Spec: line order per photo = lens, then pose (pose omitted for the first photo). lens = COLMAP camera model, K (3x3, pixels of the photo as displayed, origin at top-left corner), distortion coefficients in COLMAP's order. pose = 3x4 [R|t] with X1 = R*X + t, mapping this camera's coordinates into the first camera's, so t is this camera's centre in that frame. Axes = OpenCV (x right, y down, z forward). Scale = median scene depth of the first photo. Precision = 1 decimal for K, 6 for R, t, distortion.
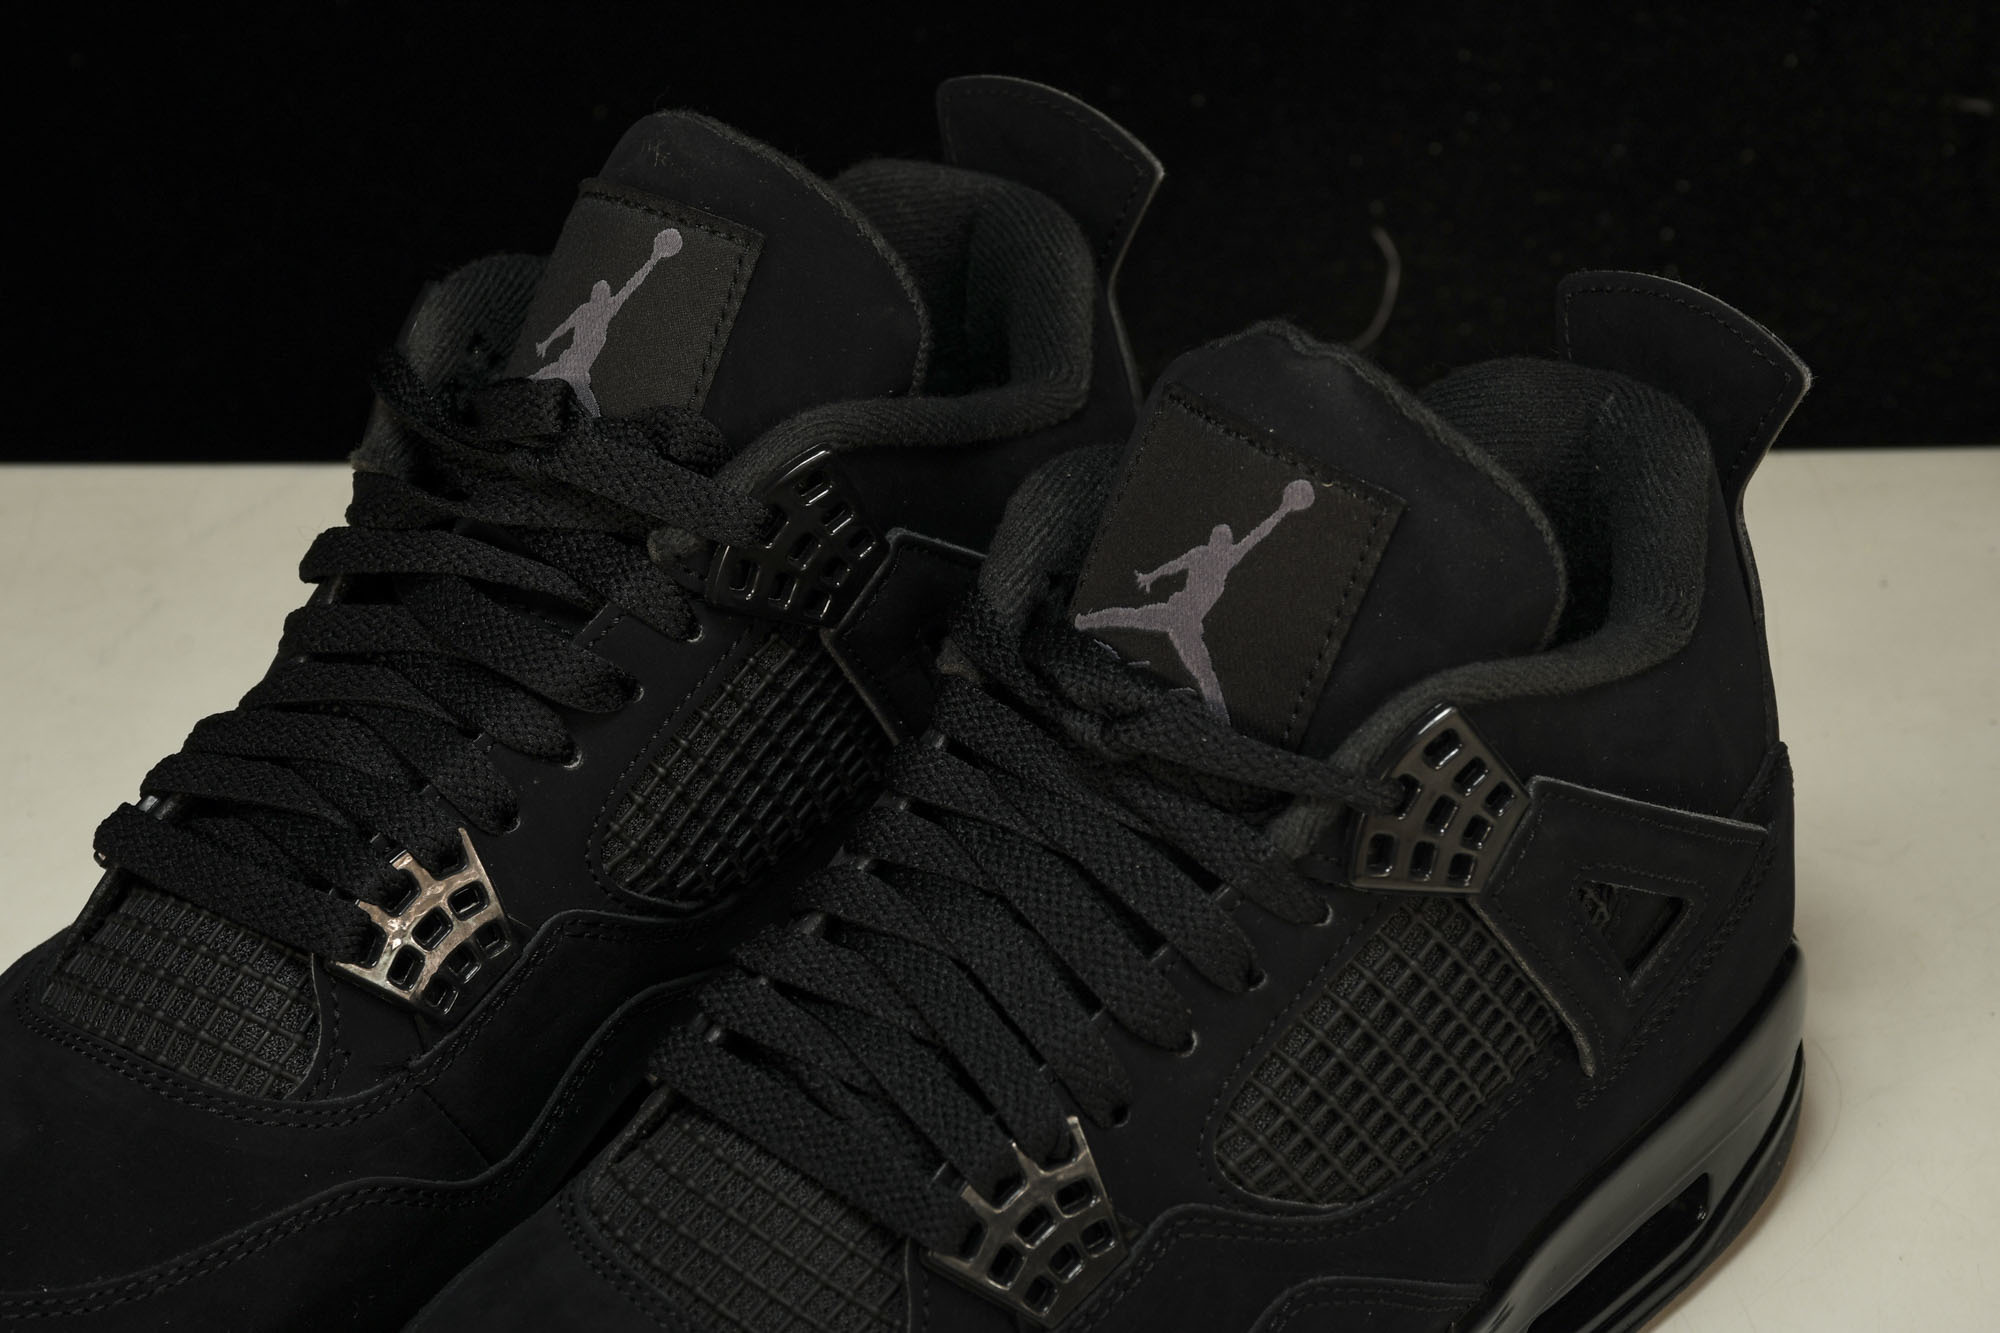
lens RADIAL K [[6589.7, 0, 995.7], [0, 6589.7, 650.5], [0, 0, 1]] dist [0.818699, 0.000000]
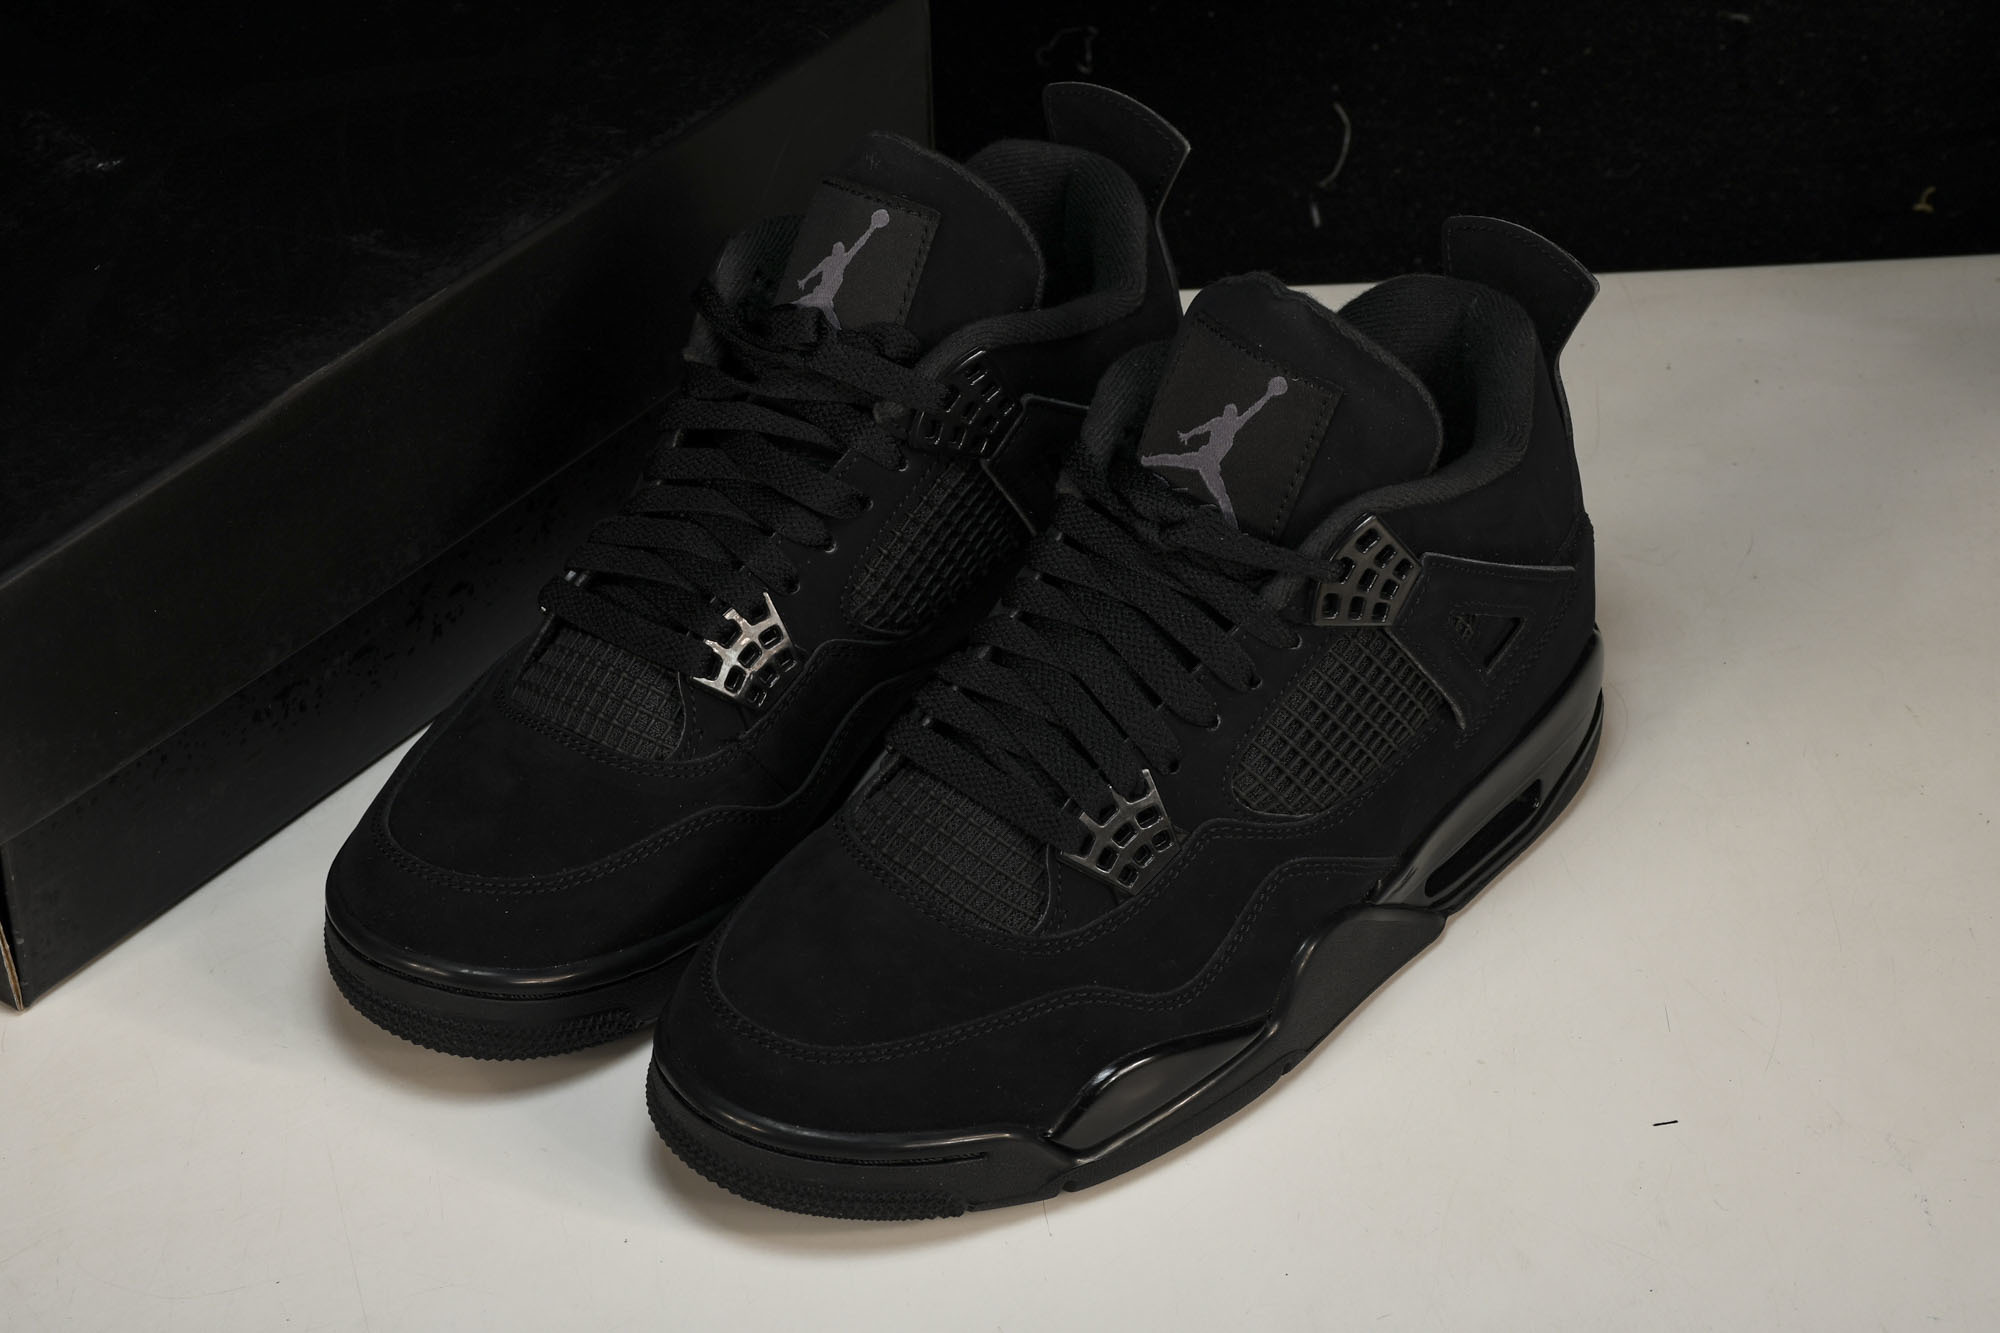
lens RADIAL K [[5253.4, 0, 979.1], [0, 5253.4, 743.9], [0, 0, 1]] dist [0.705999, 0.000000]
pose [[0.999658, -0.021084, -0.015446, -0.009287], [0.022450, 0.995285, 0.094364, -0.058909], [0.013384, -0.094679, 0.995418, -0.297924]]
